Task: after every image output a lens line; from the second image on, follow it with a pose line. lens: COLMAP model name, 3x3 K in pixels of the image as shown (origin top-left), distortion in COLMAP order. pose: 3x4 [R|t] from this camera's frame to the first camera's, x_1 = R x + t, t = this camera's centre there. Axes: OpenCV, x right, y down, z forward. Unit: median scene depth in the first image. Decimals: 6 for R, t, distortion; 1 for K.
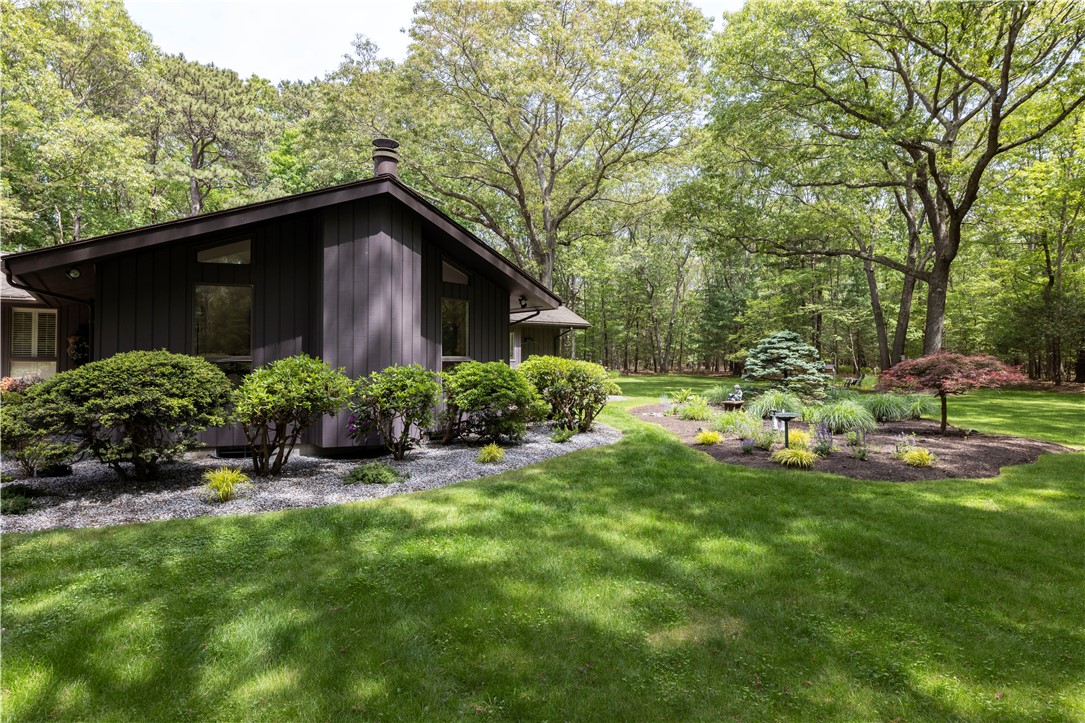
lens RADIAL K [[601.1, 0, 538.9], [0, 601.1, 353.7], [0, 0, 1]] dist [-0.000824, -0.000772]
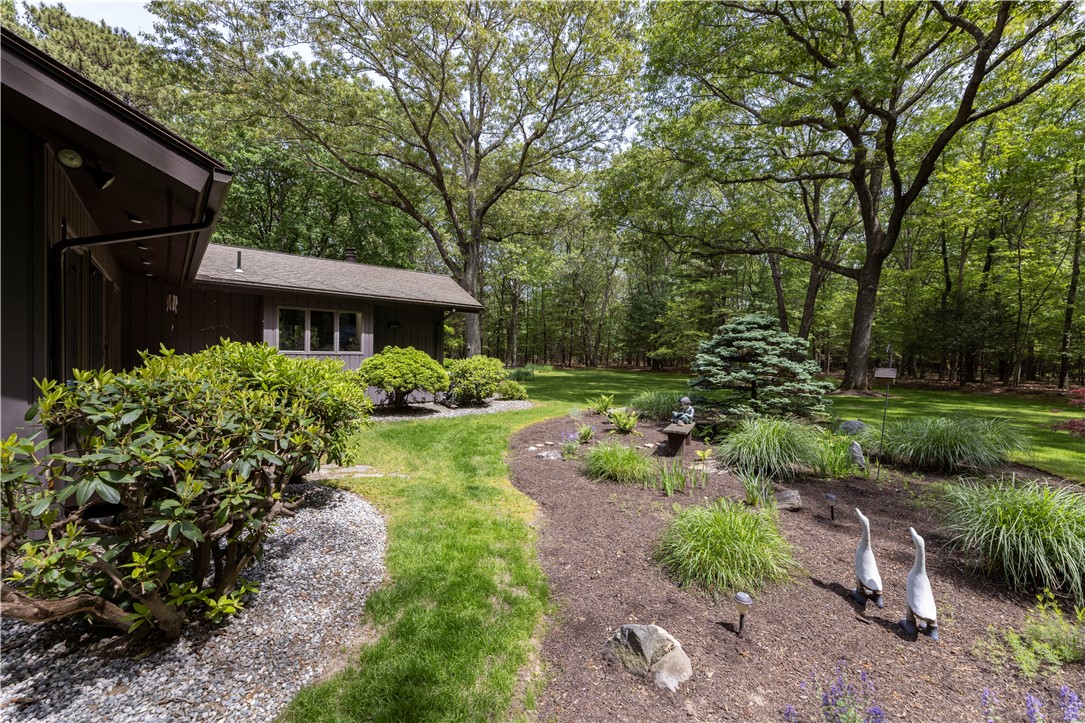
lens RADIAL K [[430.9, 0, 543.4], [0, 430.9, 365.9], [0, 0, 1]] dist [-0.001131, -0.000013]
pose [[0.996788, 0.012833, 0.079054, 0.082325], [-0.015603, 0.999282, 0.034524, 0.003742], [-0.078554, -0.035647, 0.996272, 0.317833]]
